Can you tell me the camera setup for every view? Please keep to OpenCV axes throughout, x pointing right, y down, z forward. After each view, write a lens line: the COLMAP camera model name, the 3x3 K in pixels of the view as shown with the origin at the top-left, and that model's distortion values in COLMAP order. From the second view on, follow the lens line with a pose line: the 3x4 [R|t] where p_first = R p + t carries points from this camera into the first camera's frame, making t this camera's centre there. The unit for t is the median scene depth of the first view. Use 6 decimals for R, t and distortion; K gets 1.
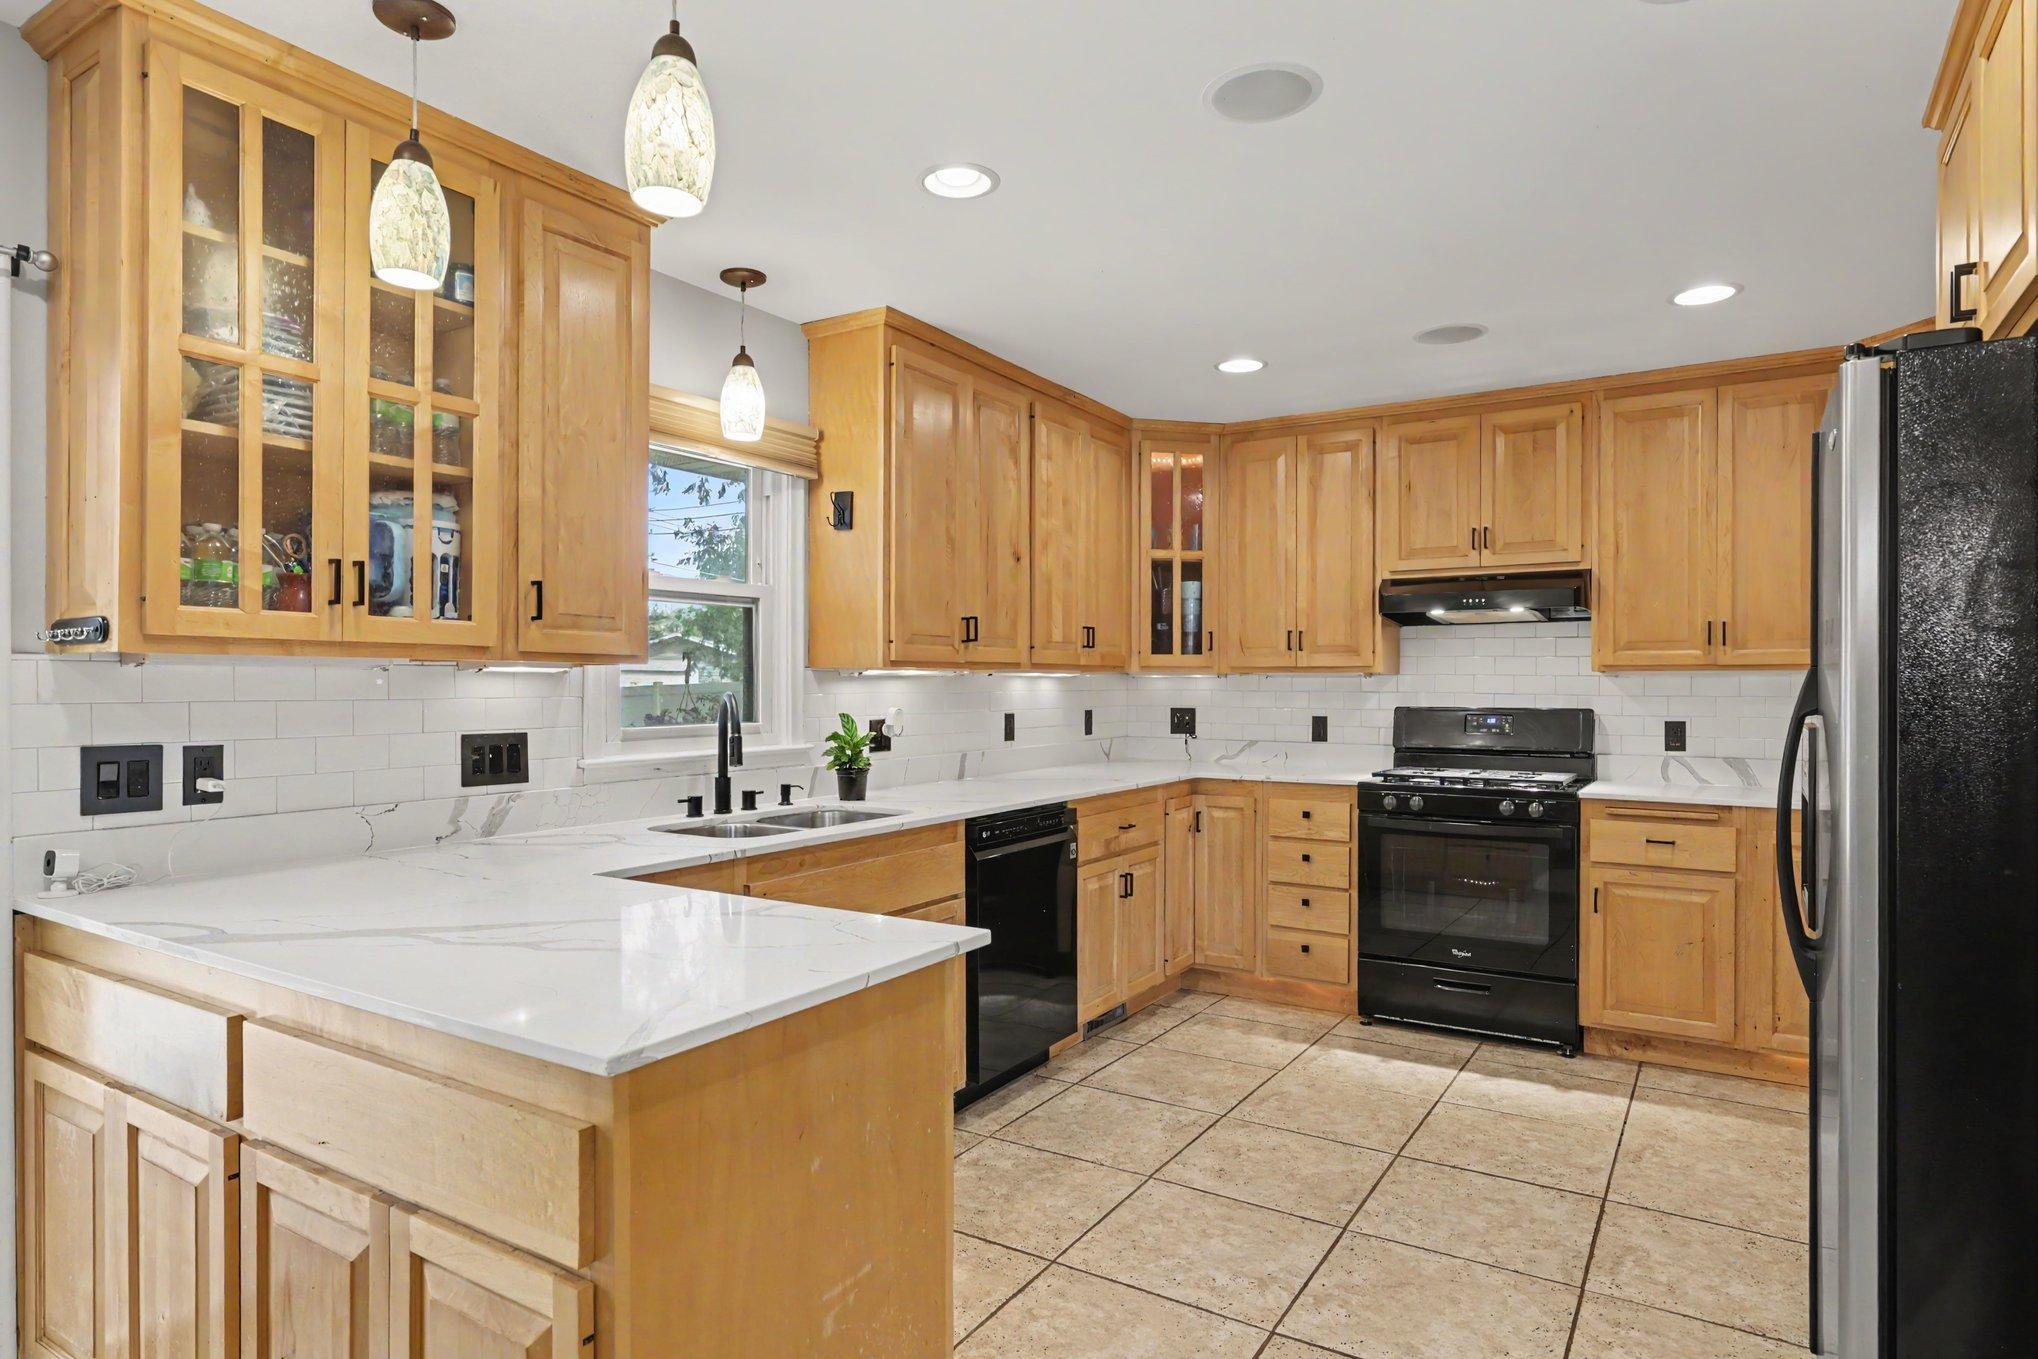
lens RADIAL K [[1158.9, 0, 1019.0], [0, 1158.9, 679.5], [0, 0, 1]] dist [0.002126, 0.000283]
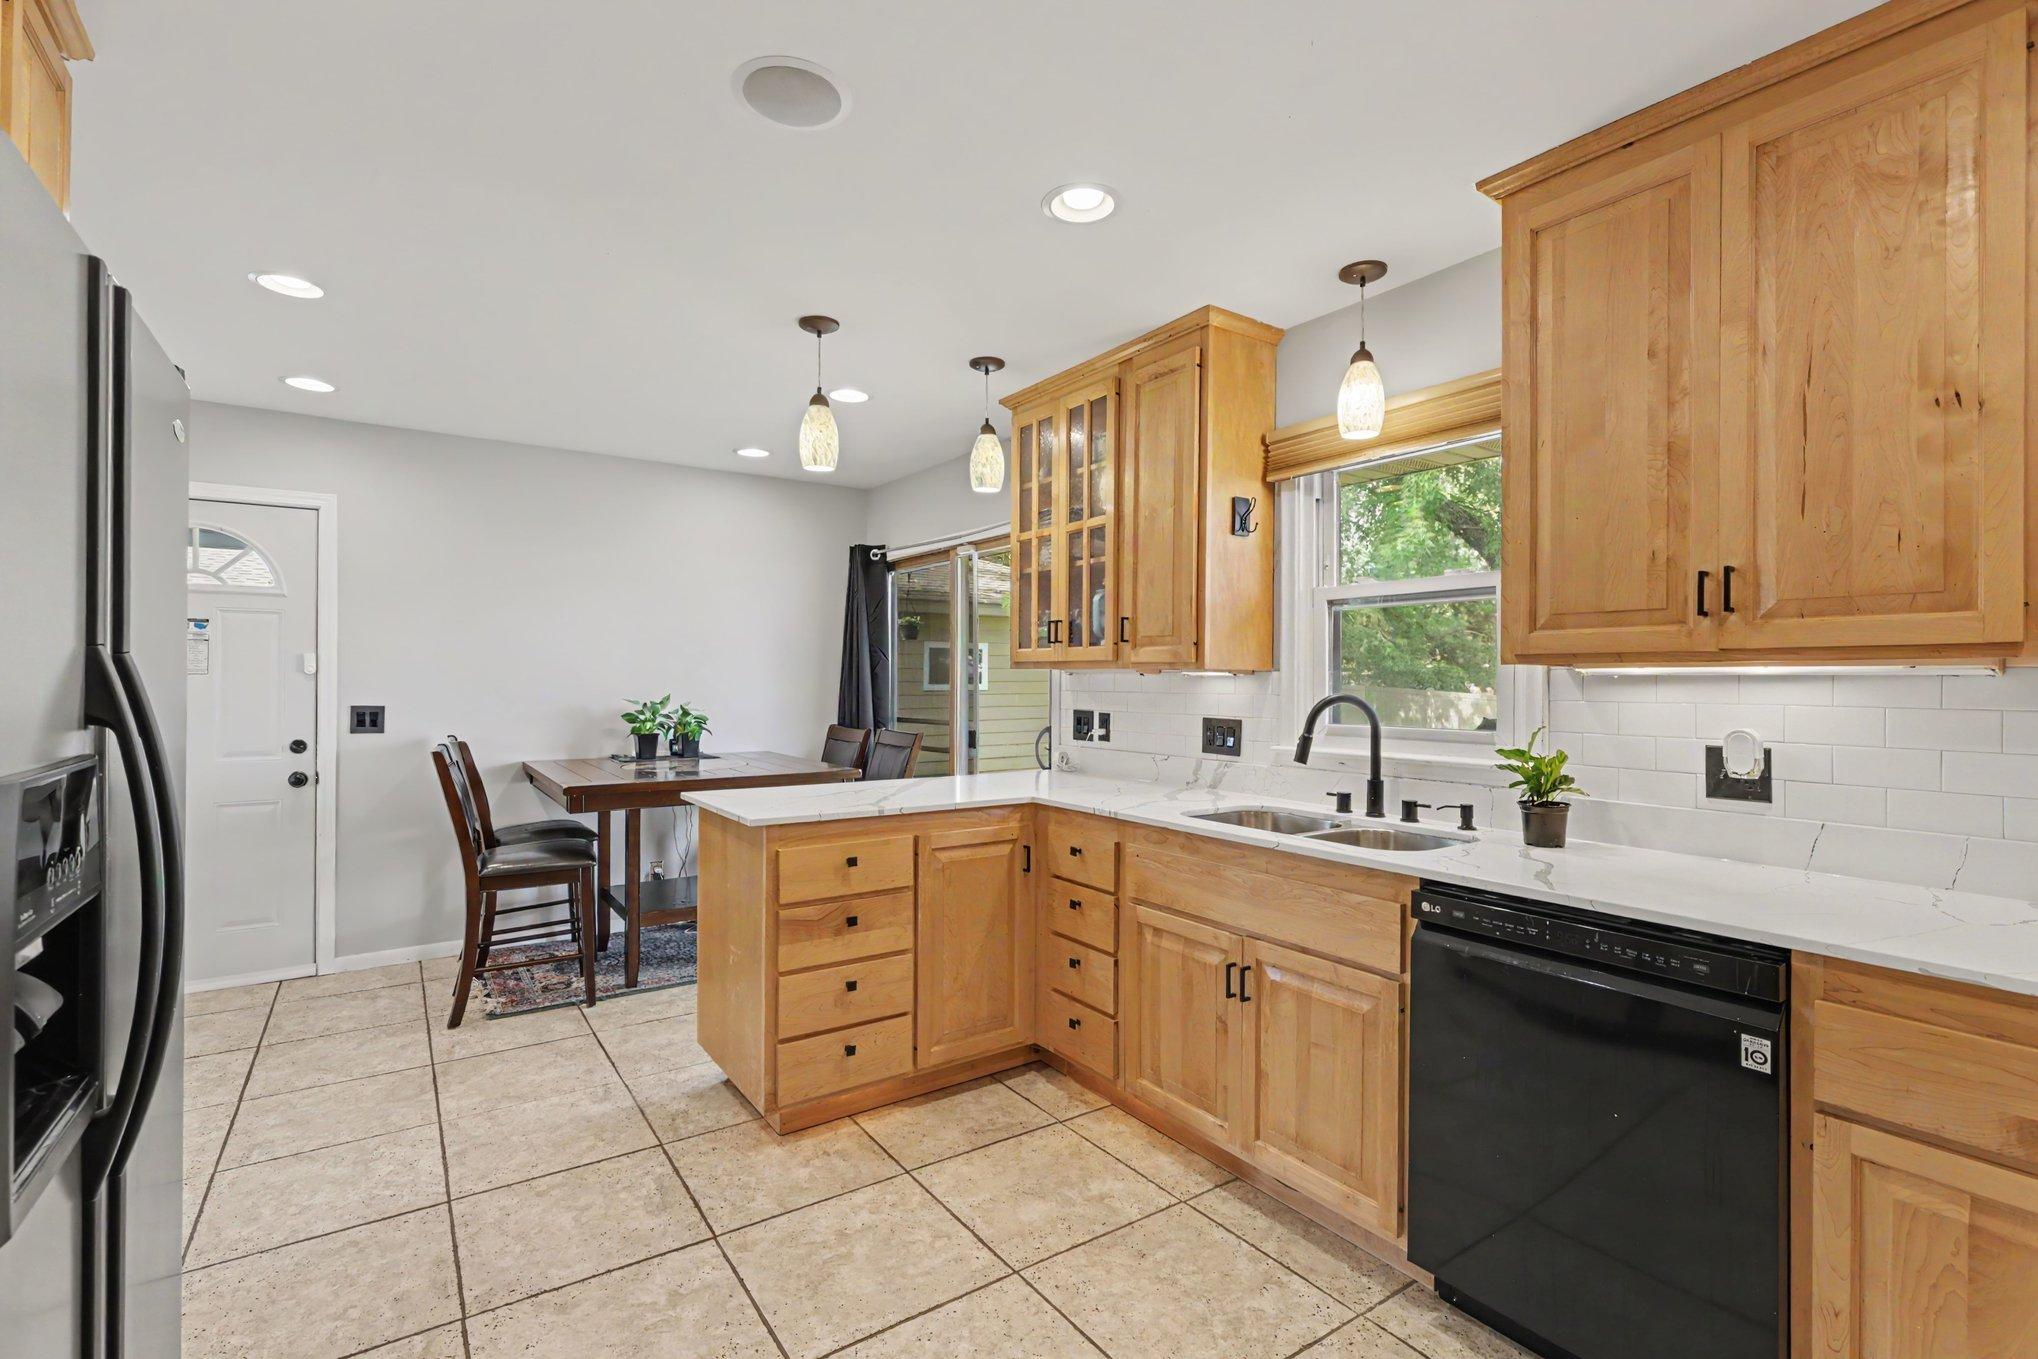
lens RADIAL K [[936.4, 0, 1019.0], [0, 936.4, 679.5], [0, 0, 1]] dist [0.002003, 0.000316]
pose [[-0.400411, -0.002412, -0.916332, 0.608853], [-0.004475, 0.999990, -0.000676, 0.000330], [0.916325, 0.003830, -0.400418, 1.059760]]
